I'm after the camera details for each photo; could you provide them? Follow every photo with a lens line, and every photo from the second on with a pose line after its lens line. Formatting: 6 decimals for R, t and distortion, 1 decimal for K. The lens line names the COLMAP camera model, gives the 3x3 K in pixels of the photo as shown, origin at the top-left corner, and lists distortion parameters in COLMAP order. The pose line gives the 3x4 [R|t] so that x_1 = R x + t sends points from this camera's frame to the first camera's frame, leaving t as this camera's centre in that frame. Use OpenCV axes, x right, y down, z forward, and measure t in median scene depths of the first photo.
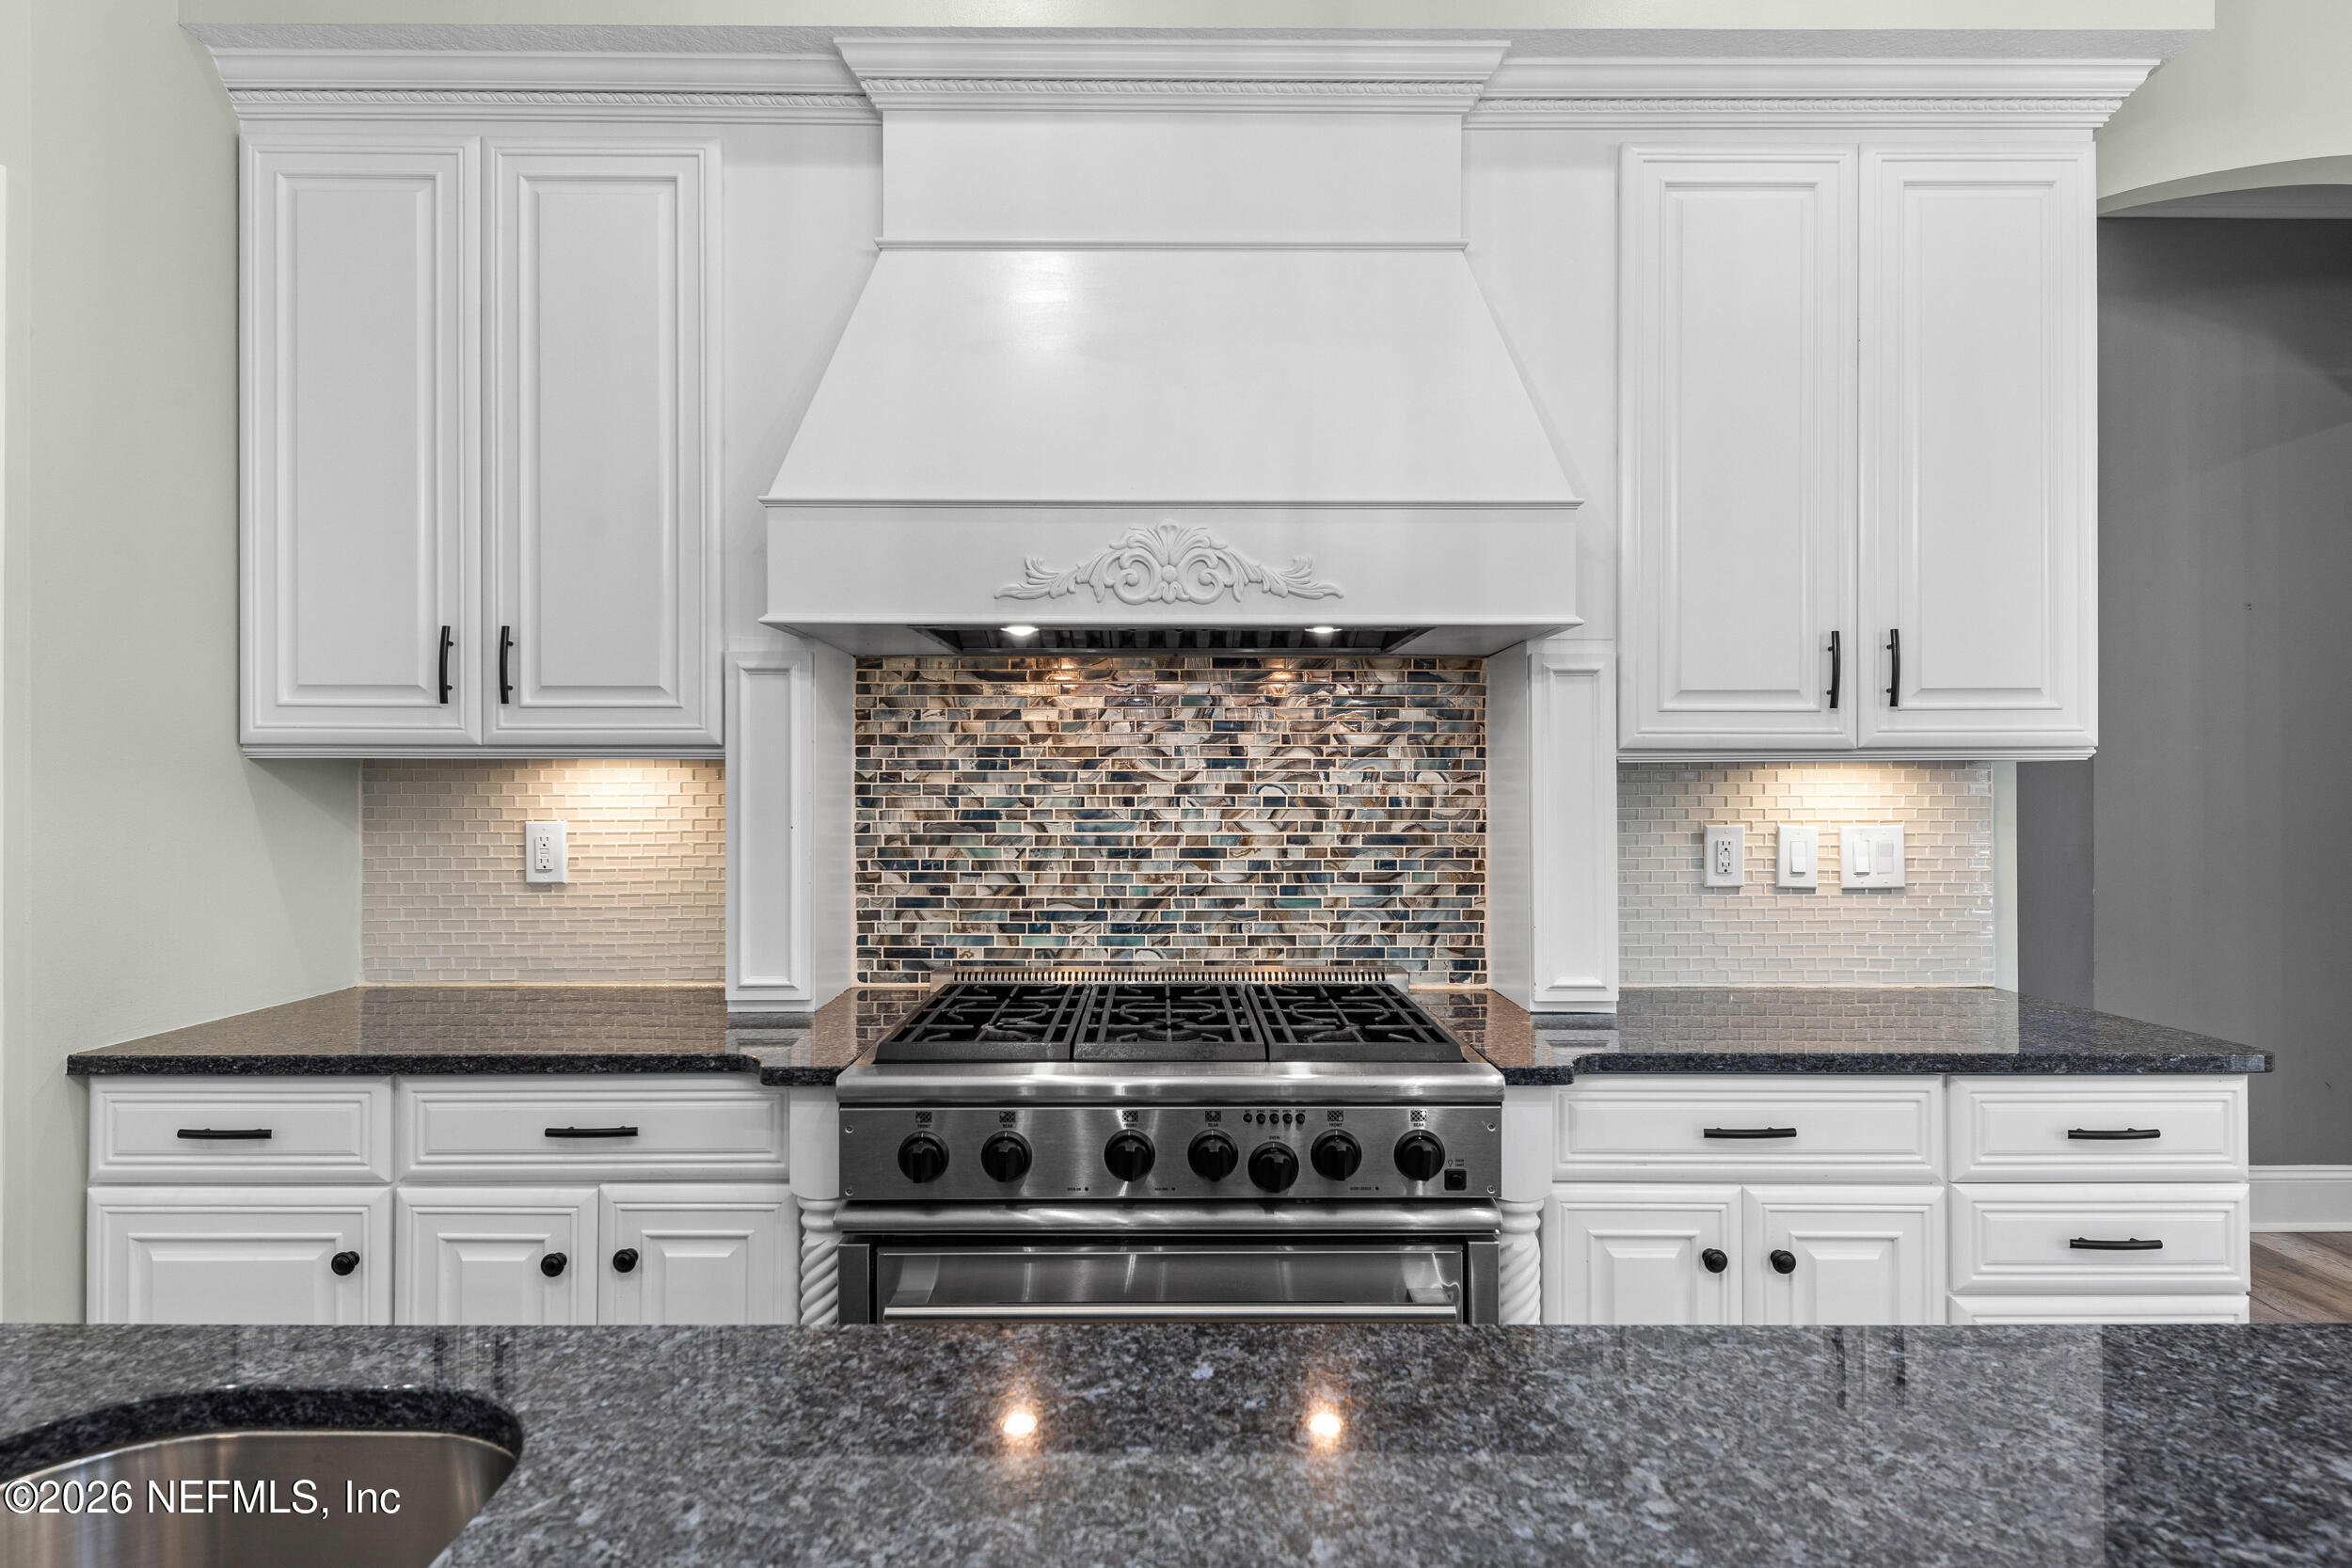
lens RADIAL K [[916.7, 0, 1177.0], [0, 916.7, 787.3], [0, 0, 1]] dist [0.009409, -0.000357]
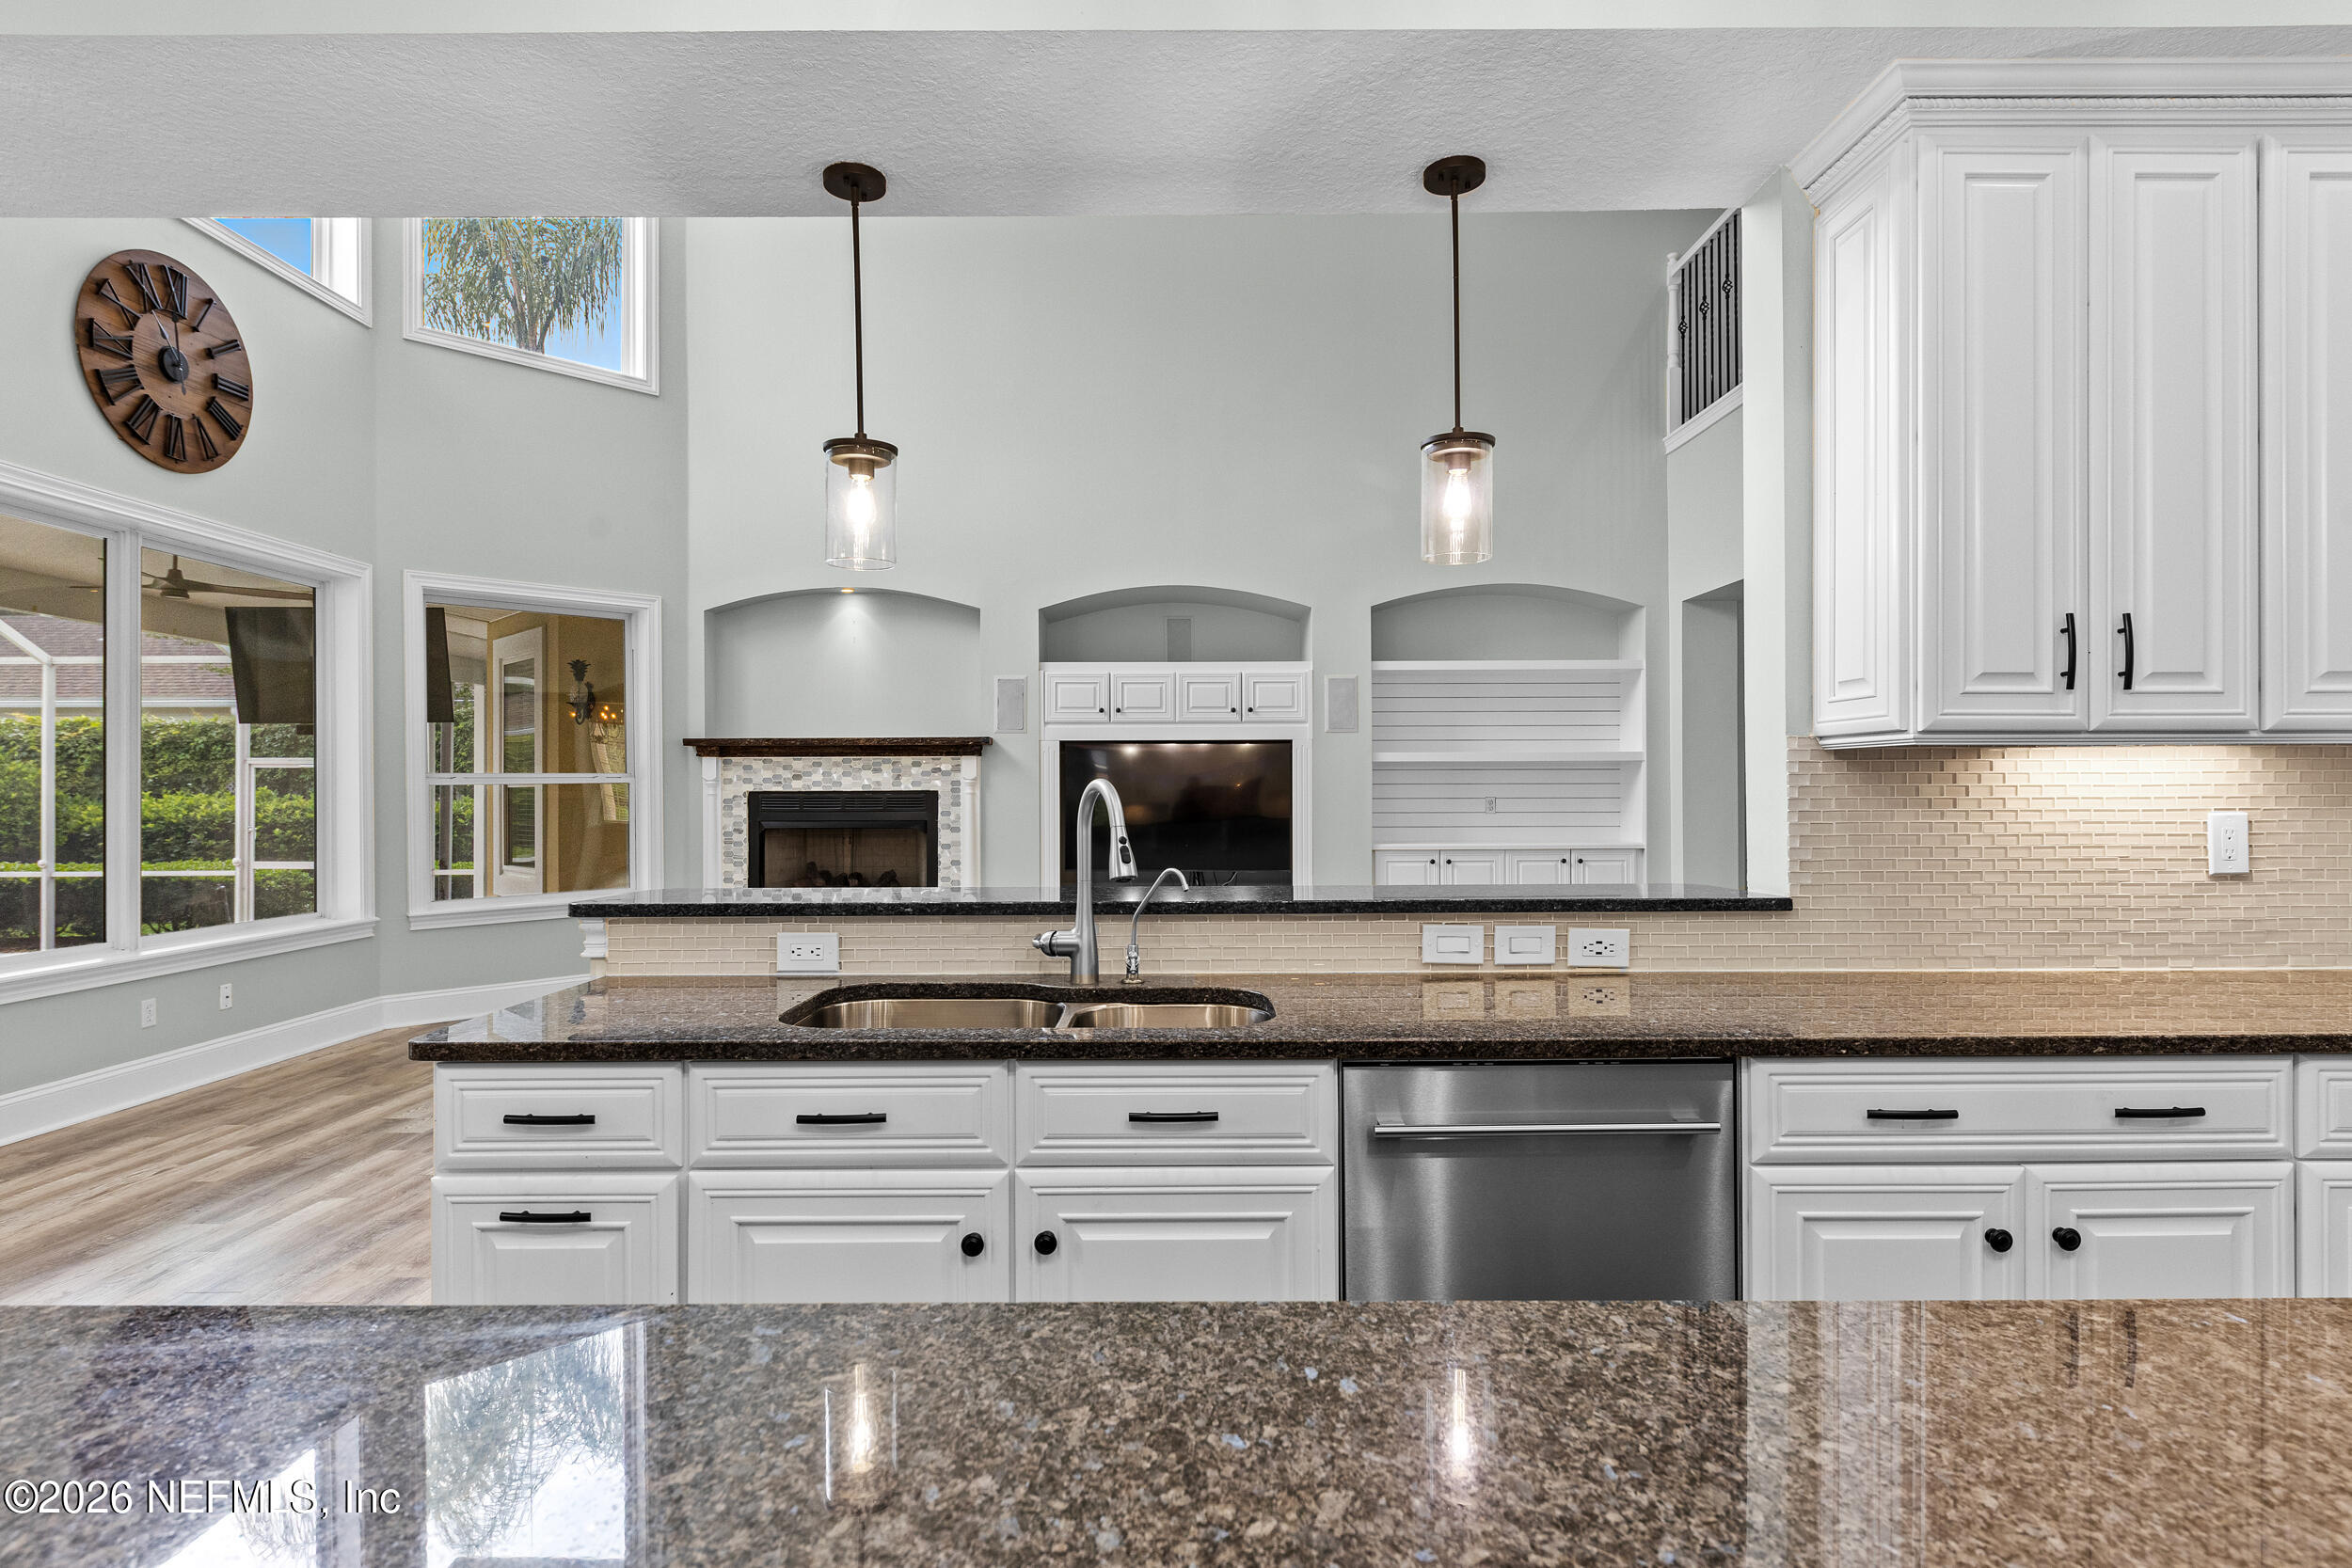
lens RADIAL K [[914.6, 0, 1169.9], [0, 914.6, 781.8], [0, 0, 1]] dist [0.002085, -0.000705]
pose [[0.999969, -0.006296, -0.004807, -0.312139], [0.006331, 0.999953, 0.007301, -0.000800], [0.004761, -0.007331, 0.999962, -0.002159]]
